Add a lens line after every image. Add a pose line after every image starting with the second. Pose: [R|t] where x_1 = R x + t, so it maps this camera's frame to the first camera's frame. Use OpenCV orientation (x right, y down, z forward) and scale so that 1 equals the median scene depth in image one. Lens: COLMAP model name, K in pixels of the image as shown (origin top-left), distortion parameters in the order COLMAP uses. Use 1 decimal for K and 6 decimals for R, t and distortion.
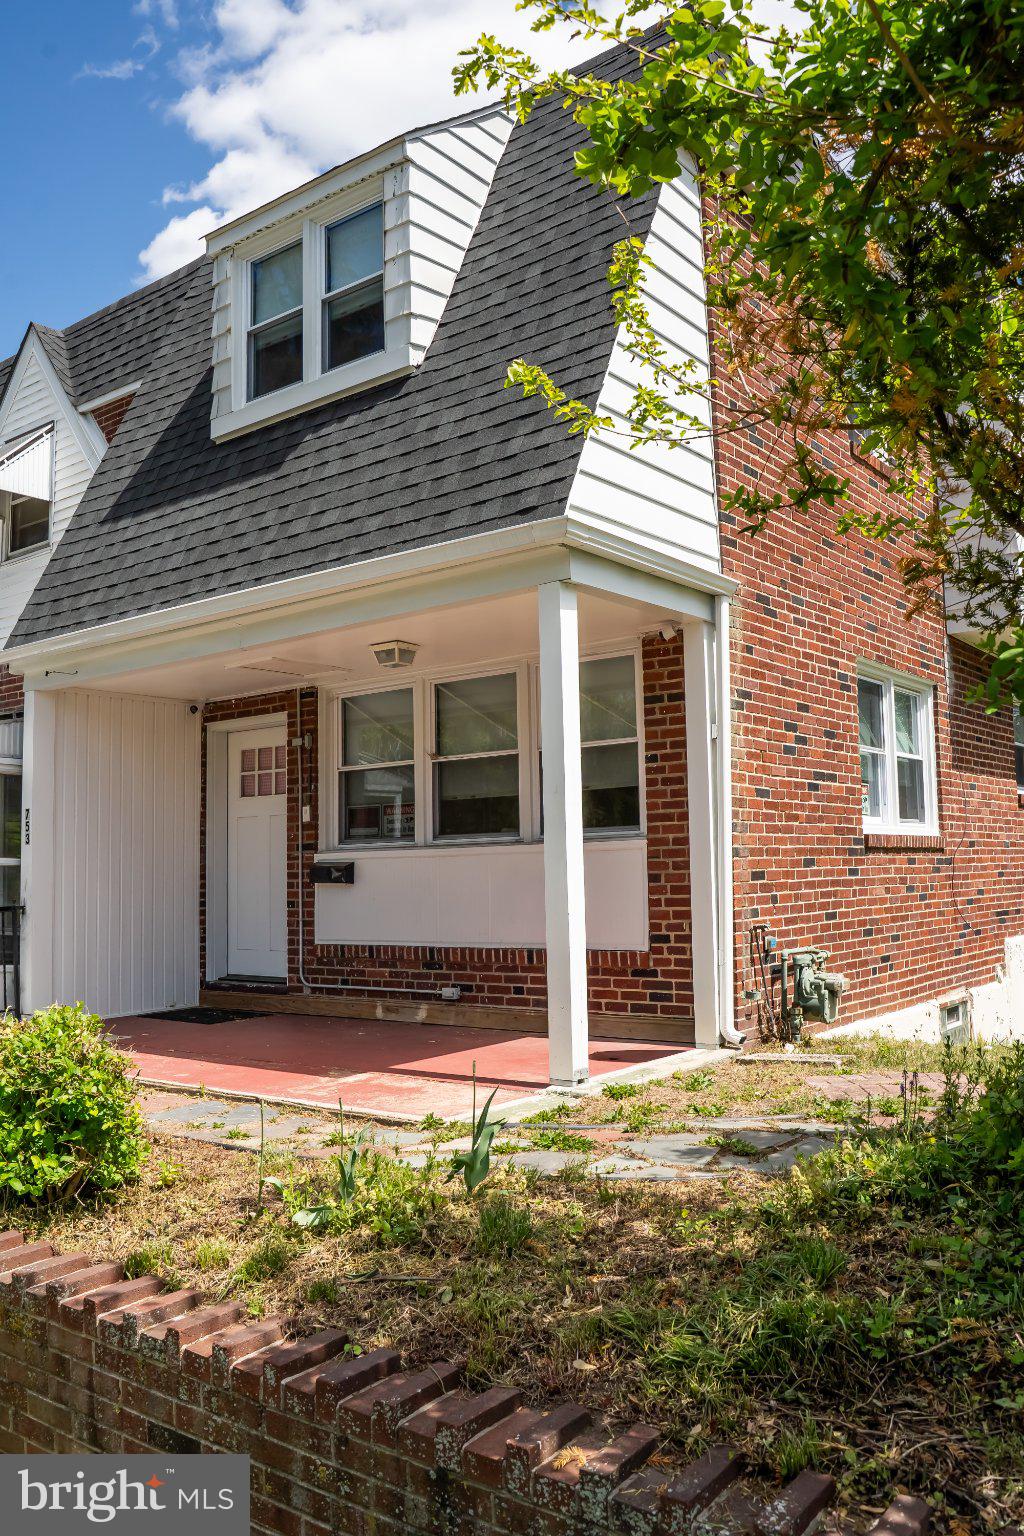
lens RADIAL K [[1254.9, 0, 507.8], [0, 1254.9, 773.3], [0, 0, 1]] dist [-0.106073, 0.071190]
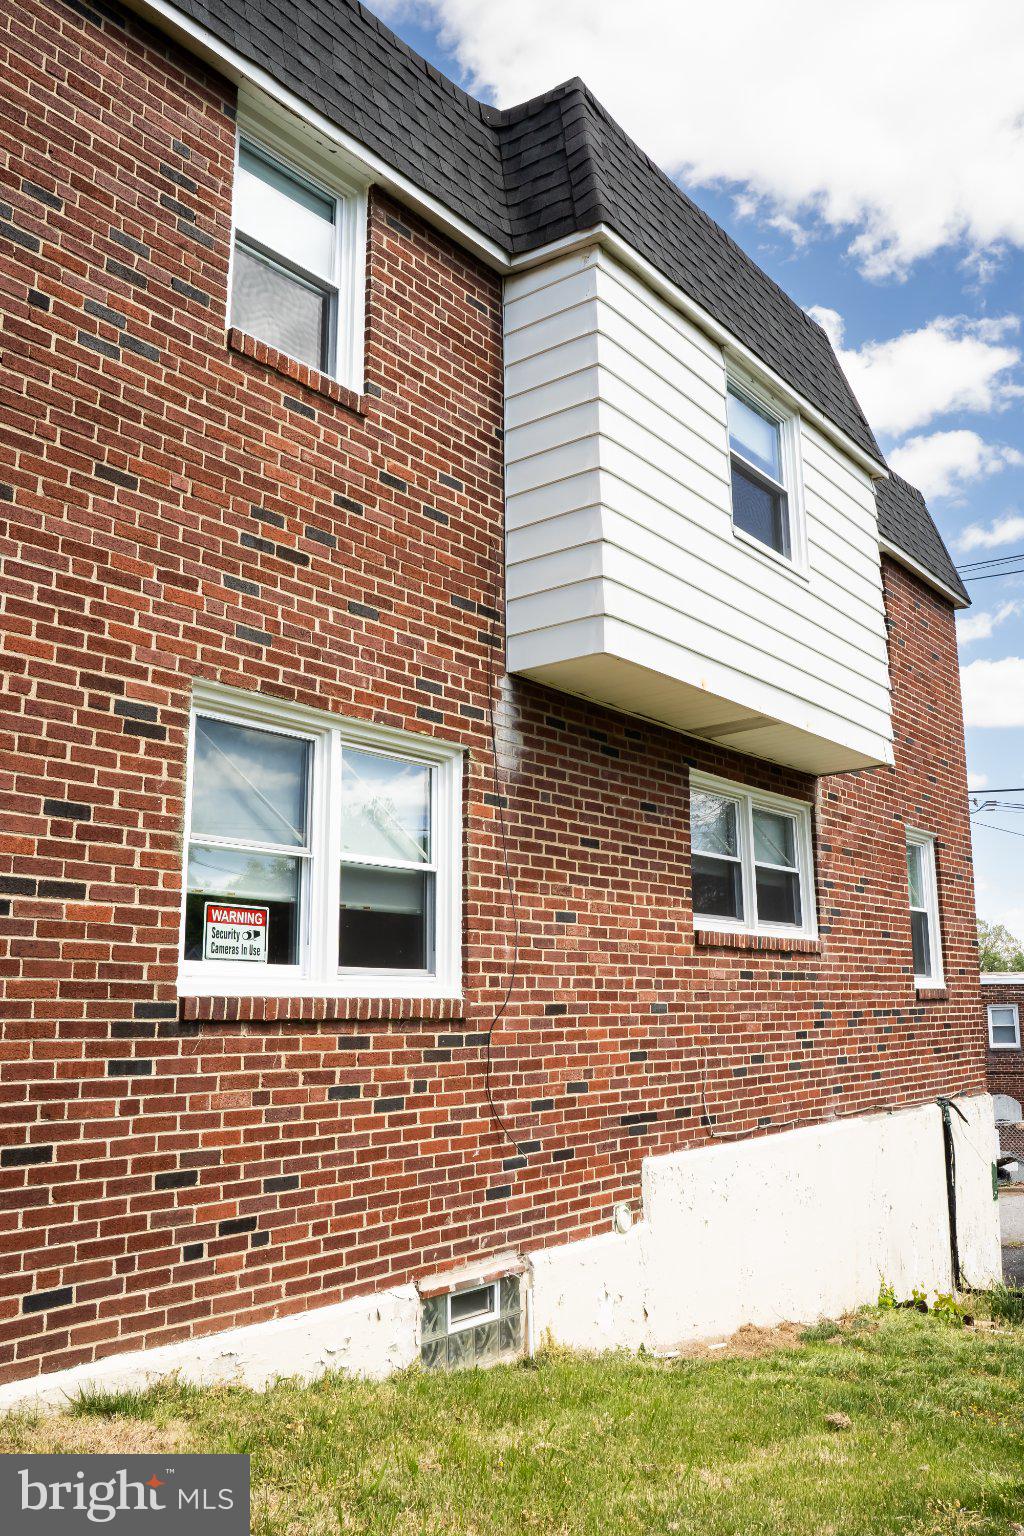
lens RADIAL K [[1254.9, 0, 515.2], [0, 1254.9, 760.0], [0, 0, 1]] dist [-0.106073, 0.071190]
pose [[0.999827, 0.016422, -0.008763, 0.376746], [-0.017296, 0.993629, -0.111367, 0.003054], [0.006878, 0.111499, 0.993741, 0.383001]]
